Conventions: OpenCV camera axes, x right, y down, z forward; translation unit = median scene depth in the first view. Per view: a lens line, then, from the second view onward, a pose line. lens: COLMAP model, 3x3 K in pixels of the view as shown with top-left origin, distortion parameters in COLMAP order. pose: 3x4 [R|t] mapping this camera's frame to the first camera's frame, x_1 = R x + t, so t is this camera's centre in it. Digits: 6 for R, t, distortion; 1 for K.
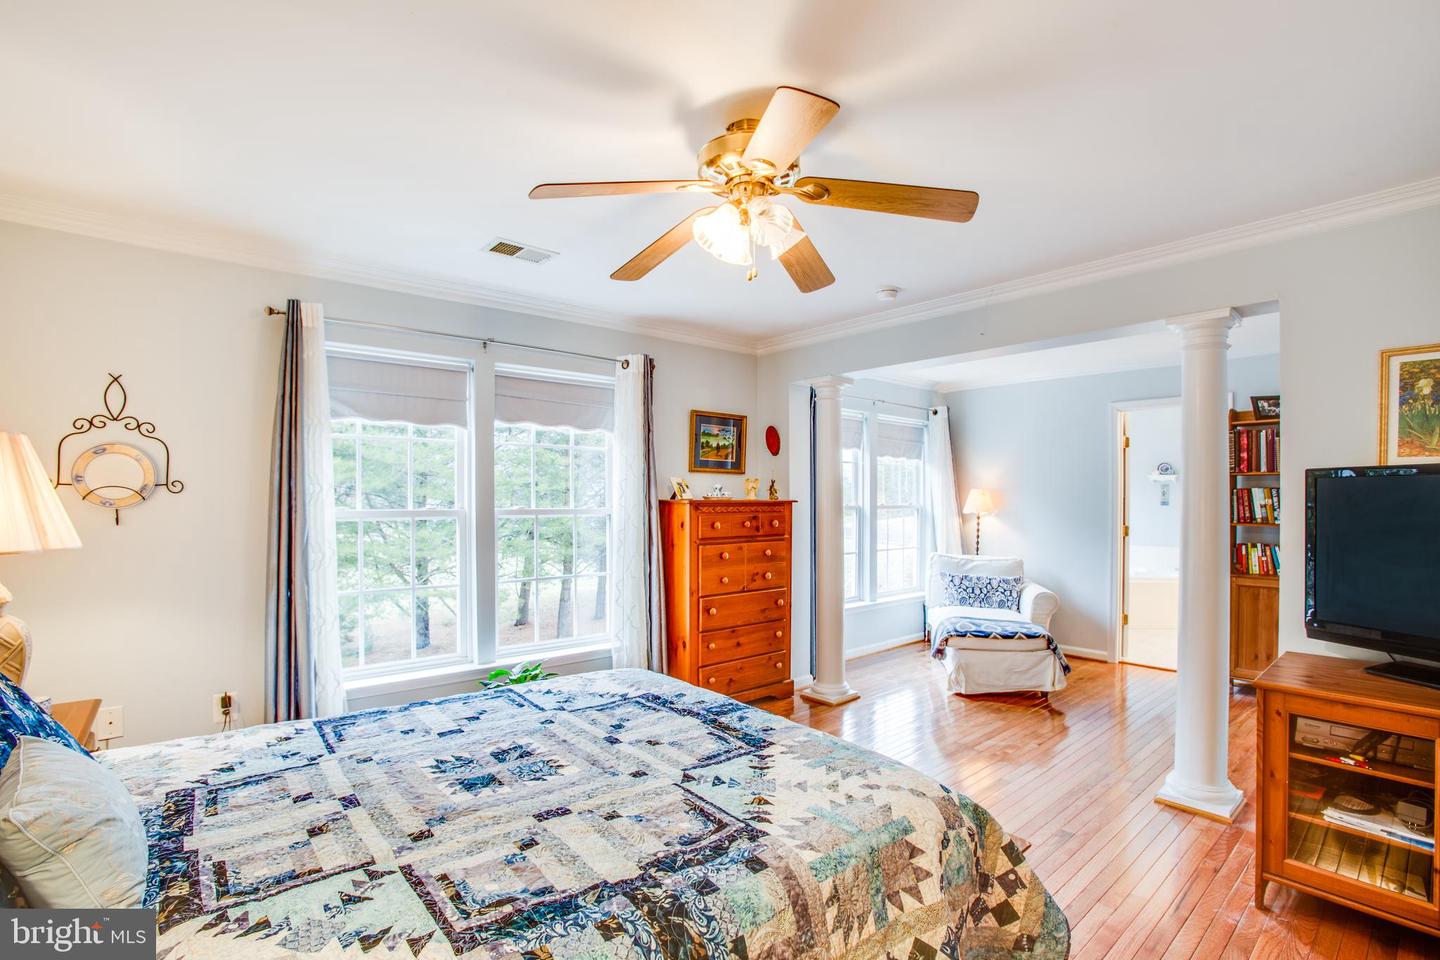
lens RADIAL K [[663.6, 0, 711.8], [0, 663.6, 479.6], [0, 0, 1]] dist [-0.051484, 0.017829]
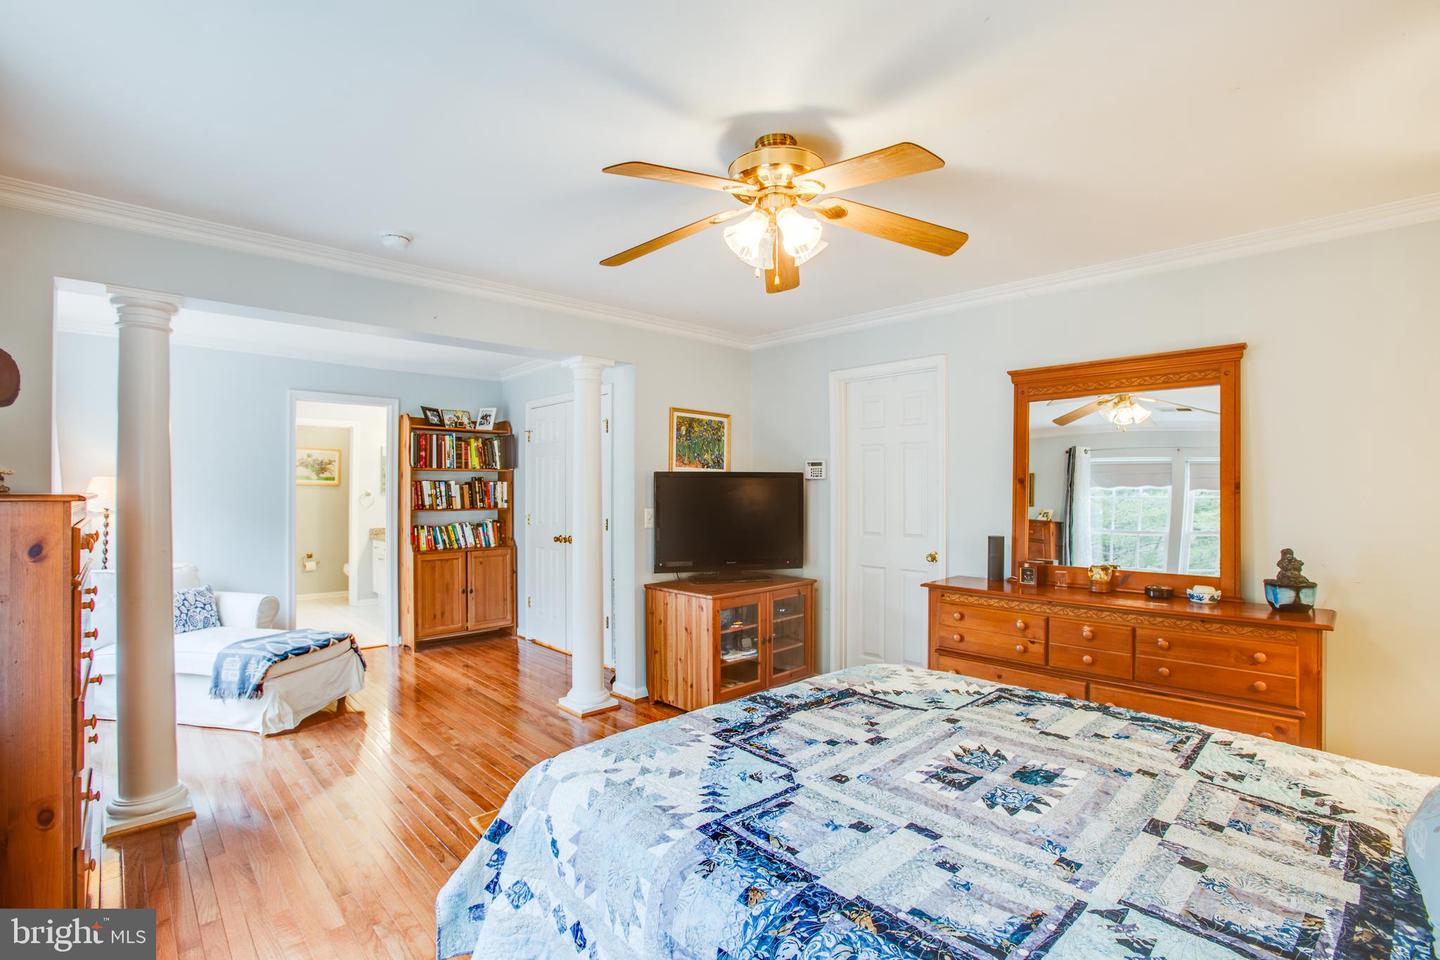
lens RADIAL K [[663.6, 0, 711.8], [0, 663.6, 479.6], [0, 0, 1]] dist [-0.051484, 0.017829]
pose [[-0.063346, 0.015200, 0.997876, -1.119109], [-0.031501, 0.999355, -0.017222, 0.037511], [-0.997494, -0.032525, -0.062826, 1.329772]]
